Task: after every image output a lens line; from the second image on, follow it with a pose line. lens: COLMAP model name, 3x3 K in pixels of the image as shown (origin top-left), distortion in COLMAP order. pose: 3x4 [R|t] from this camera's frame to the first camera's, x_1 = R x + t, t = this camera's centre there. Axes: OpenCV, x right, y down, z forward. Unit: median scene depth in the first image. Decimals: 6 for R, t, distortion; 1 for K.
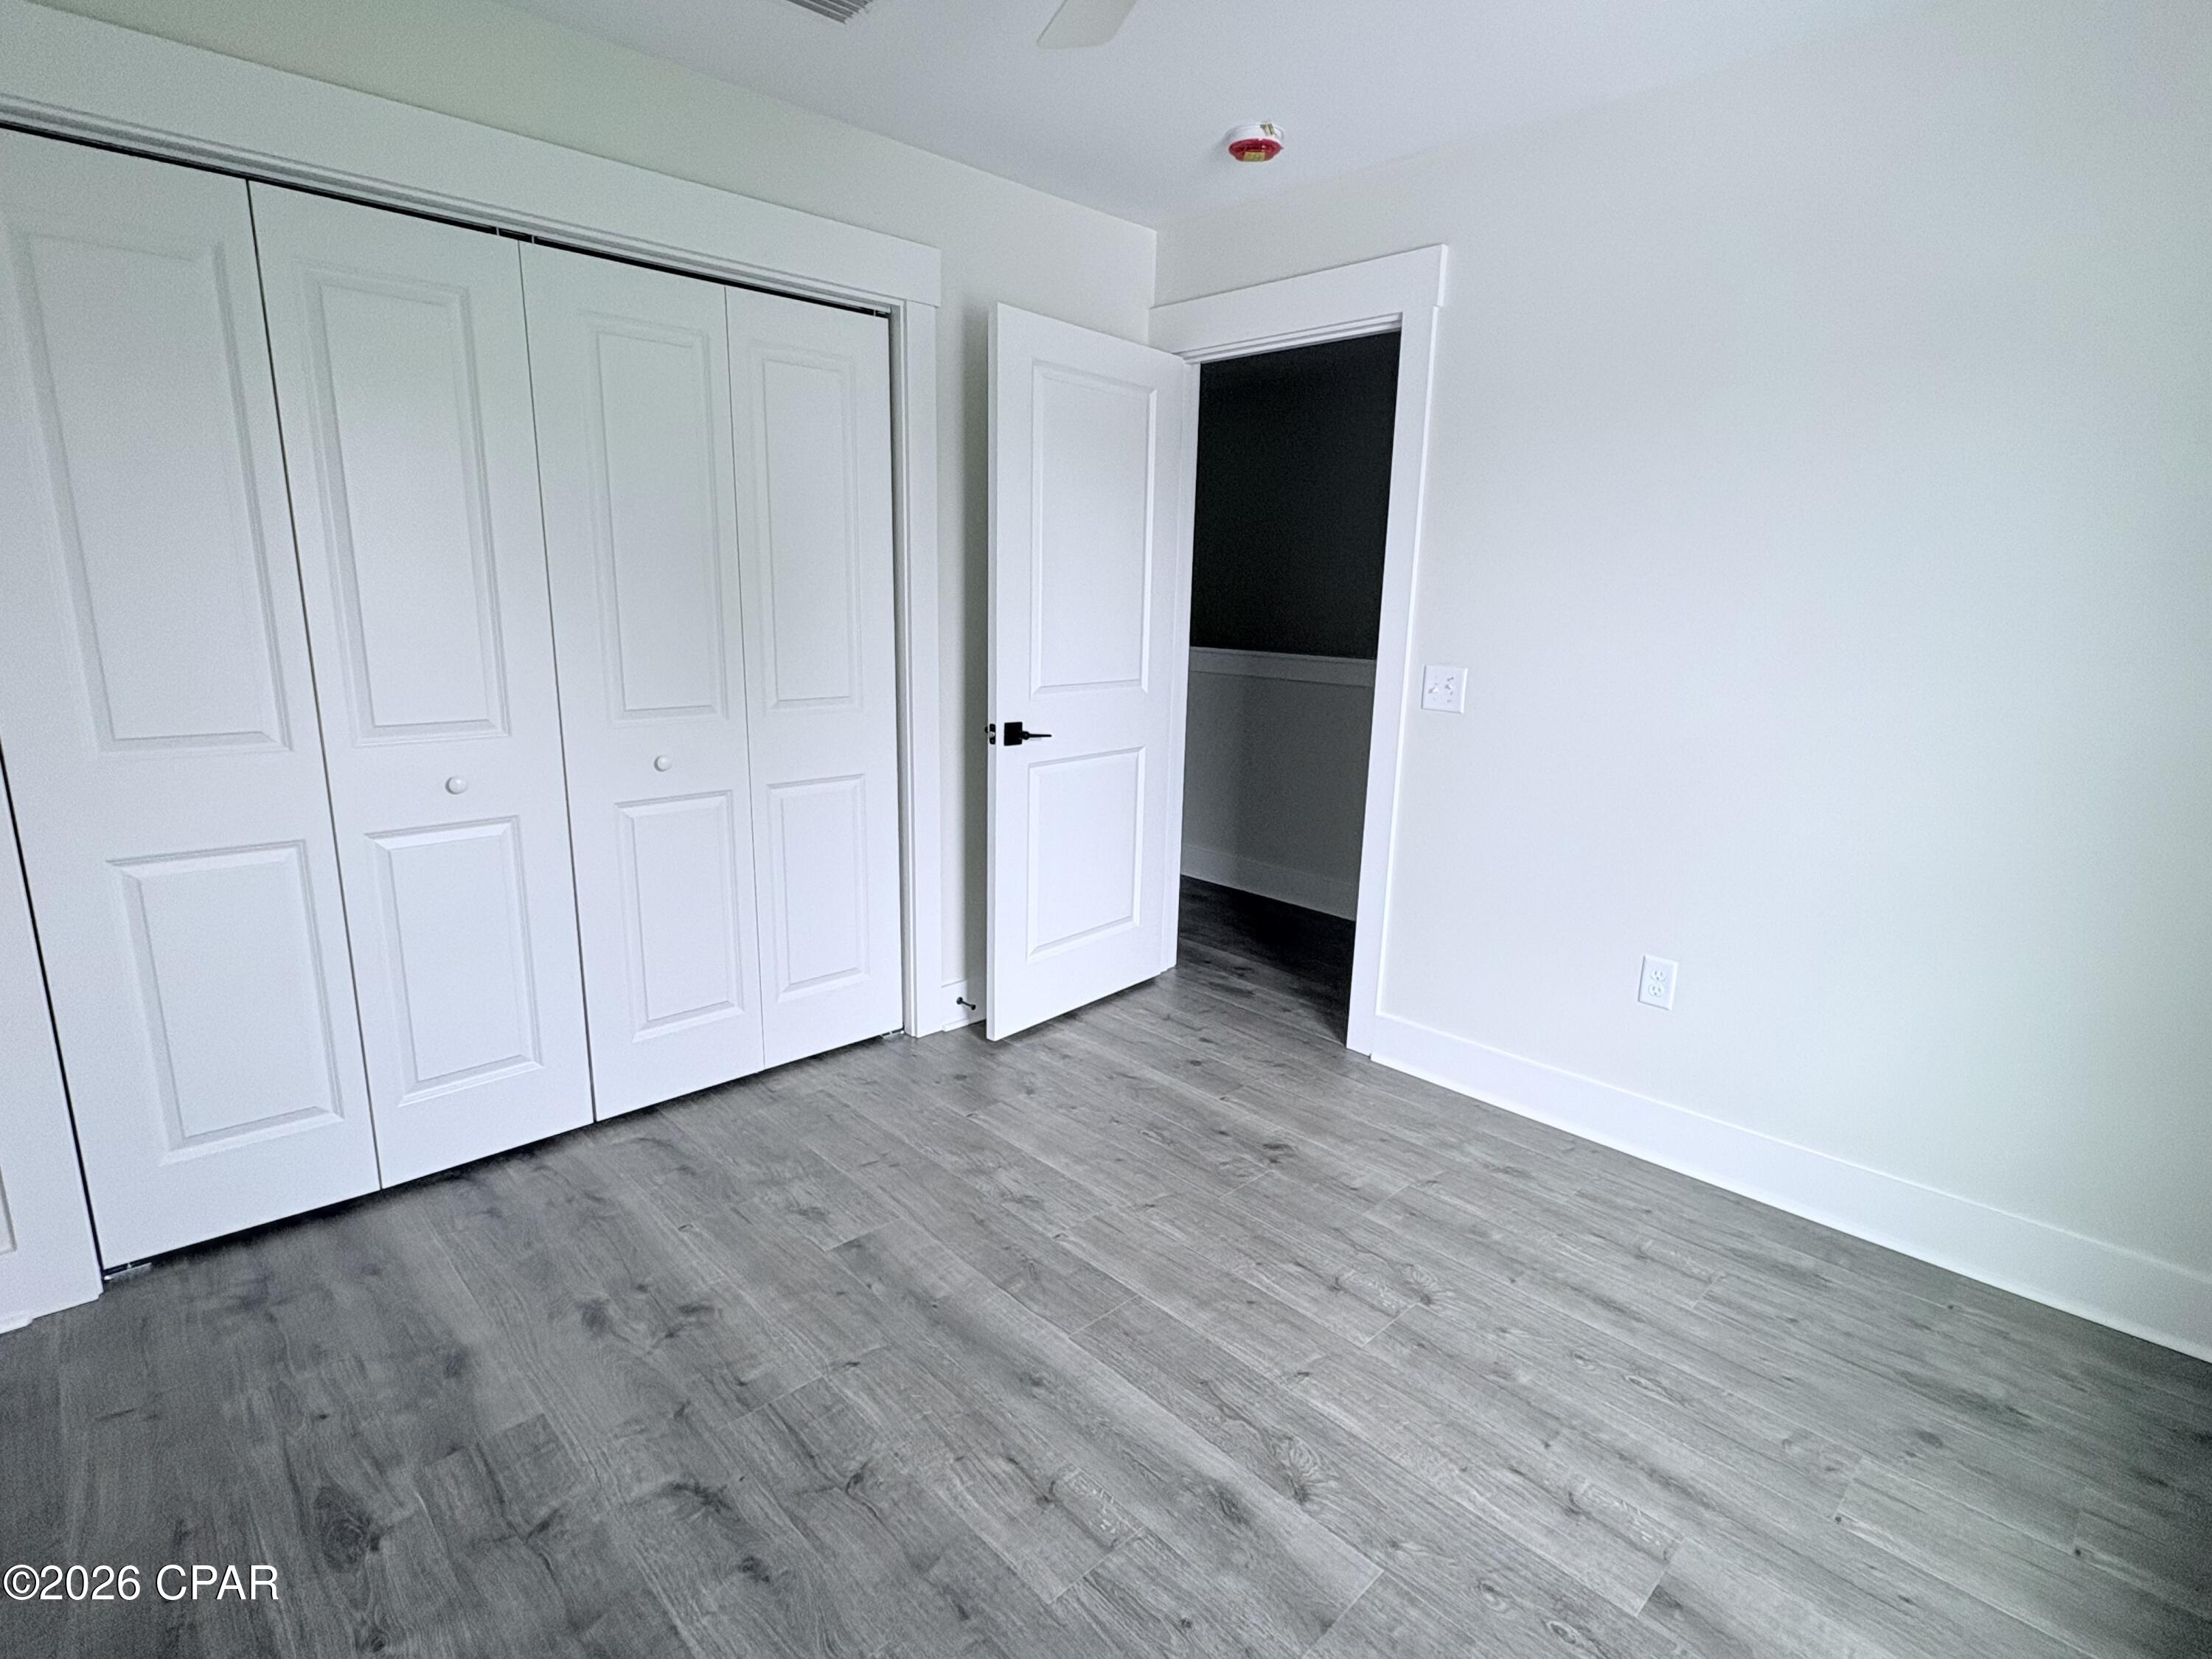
lens RADIAL K [[1096.3, 0, 1104.4], [0, 1096.3, 825.8], [0, 0, 1]] dist [0.005740, 0.000611]
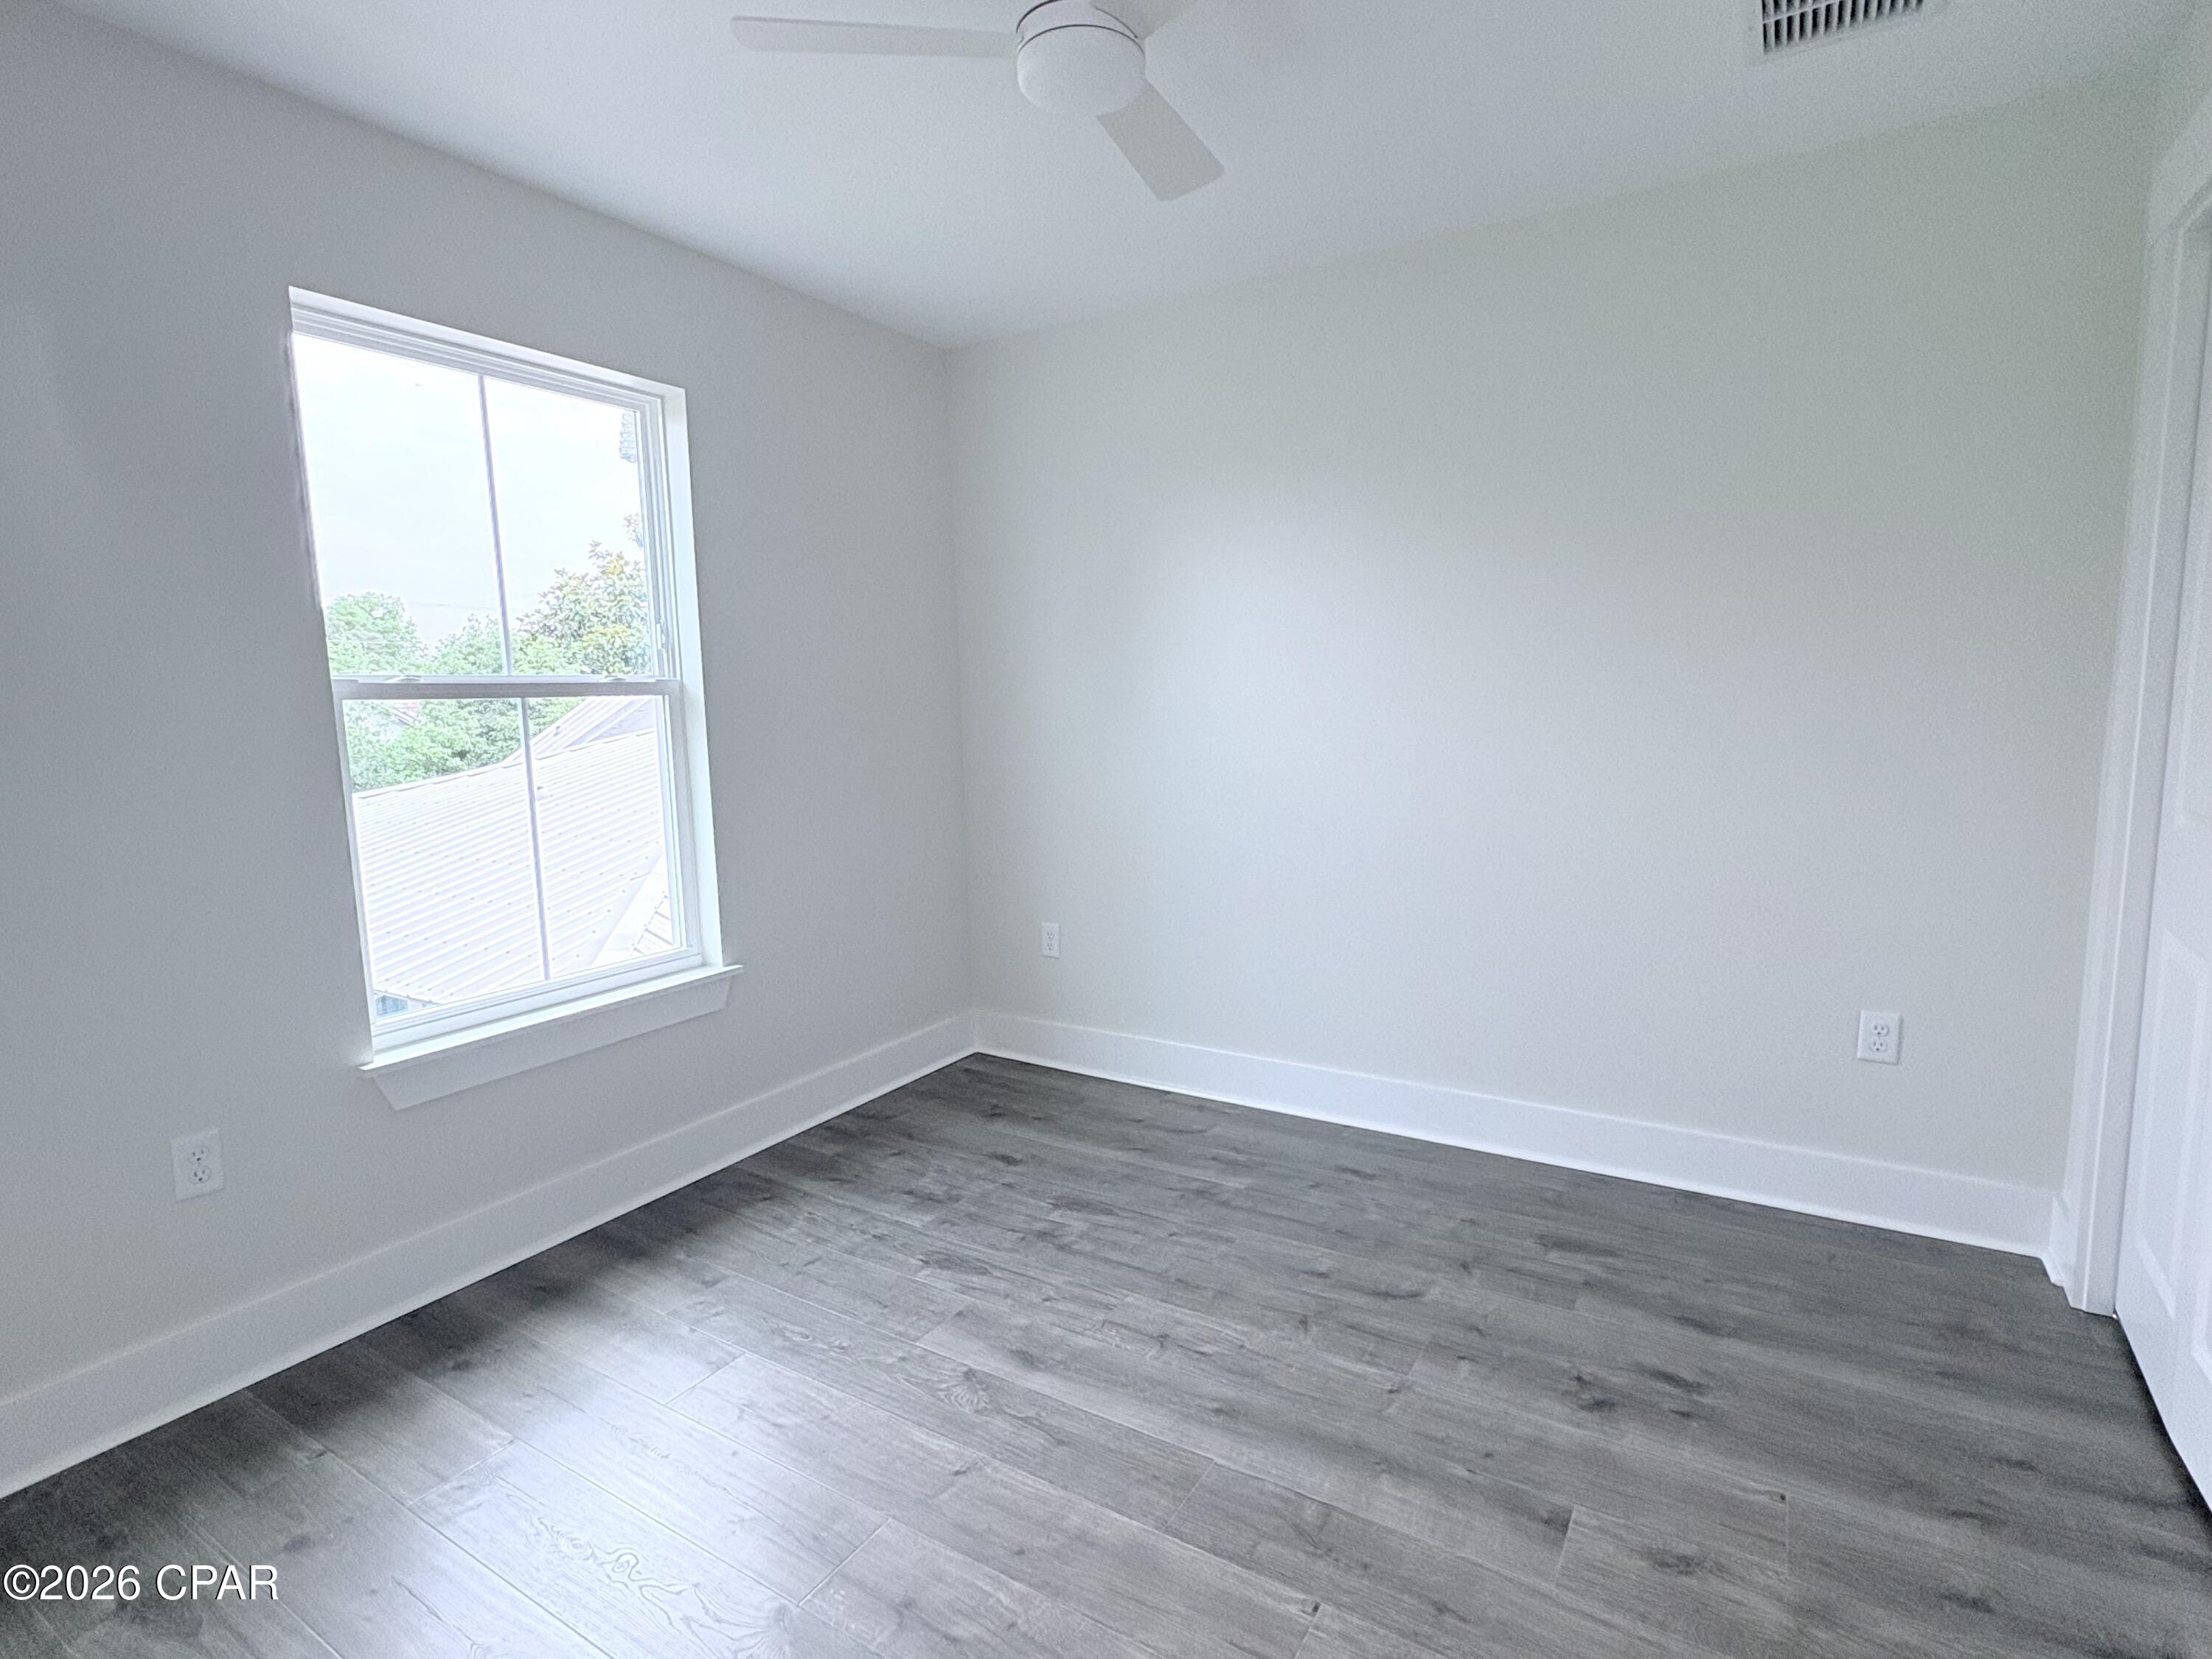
lens RADIAL K [[1096.3, 0, 1111.3], [0, 1096.3, 831.3], [0, 0, 1]] dist [0.005740, 0.000611]
pose [[-0.967475, 0.032869, -0.250822, 0.281771], [-0.050303, 0.946724, 0.318093, -0.339968], [0.247915, 0.320364, -0.914278, 1.765131]]
